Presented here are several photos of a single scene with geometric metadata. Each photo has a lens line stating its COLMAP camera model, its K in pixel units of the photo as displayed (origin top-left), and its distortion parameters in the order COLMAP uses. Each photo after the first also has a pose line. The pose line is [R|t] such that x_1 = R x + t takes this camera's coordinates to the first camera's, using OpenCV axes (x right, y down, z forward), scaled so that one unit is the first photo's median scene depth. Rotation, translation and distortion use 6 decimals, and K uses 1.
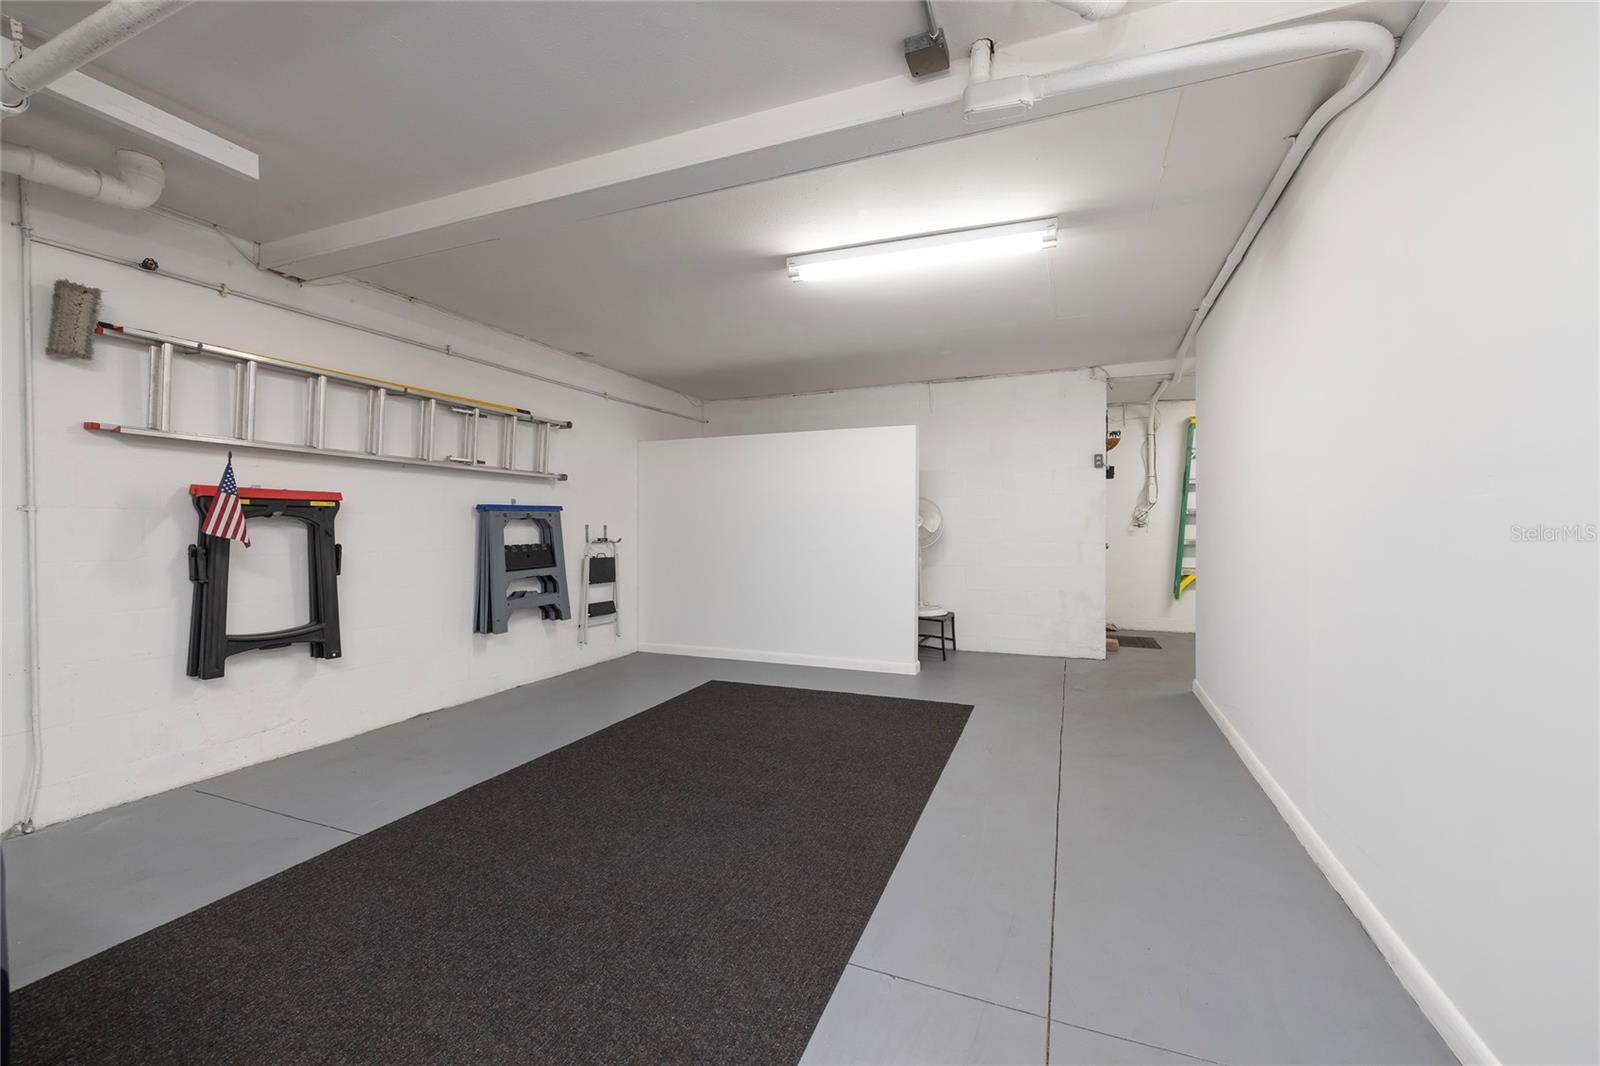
lens RADIAL K [[663.9, 0, 800.0], [0, 663.9, 533.0], [0, 0, 1]] dist [0.008719, 0.000072]
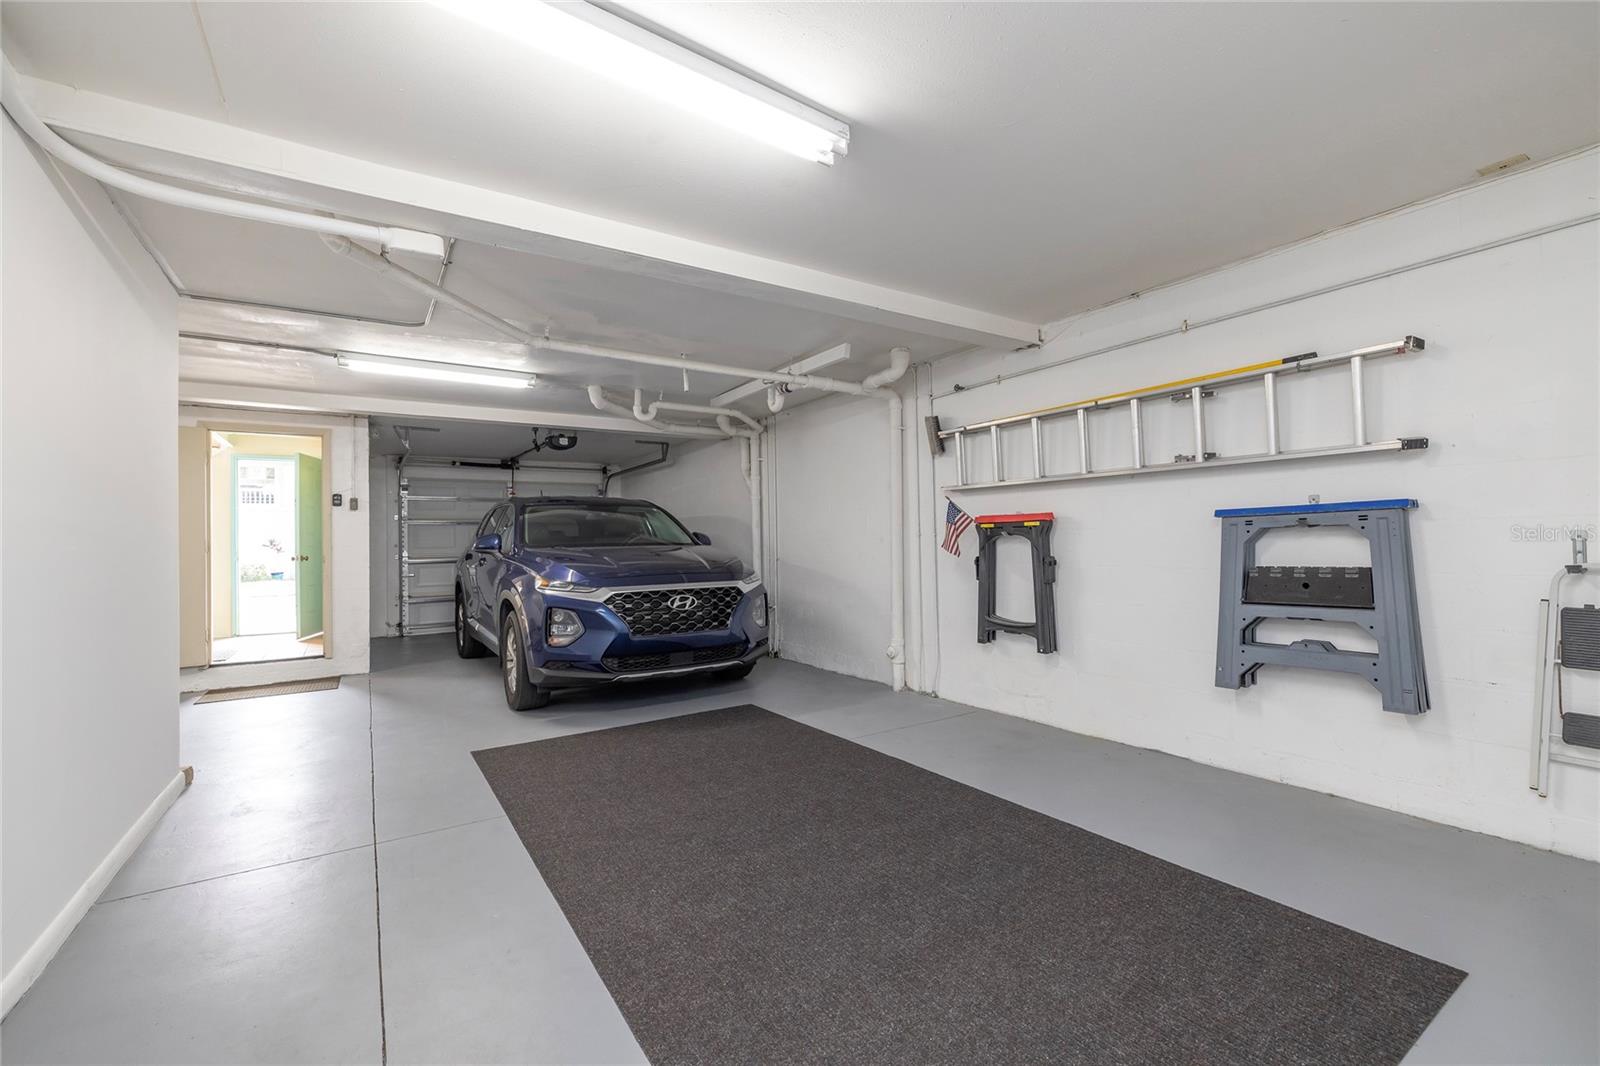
lens RADIAL K [[685.2, 0, 794.6], [0, 685.2, 538.4], [0, 0, 1]] dist [-0.001029, -0.000205]
pose [[-0.579592, 0.006598, -0.814880, 0.514224], [0.012323, 0.999924, -0.000669, -0.020071], [0.814814, -0.010430, -0.579629, 1.270433]]
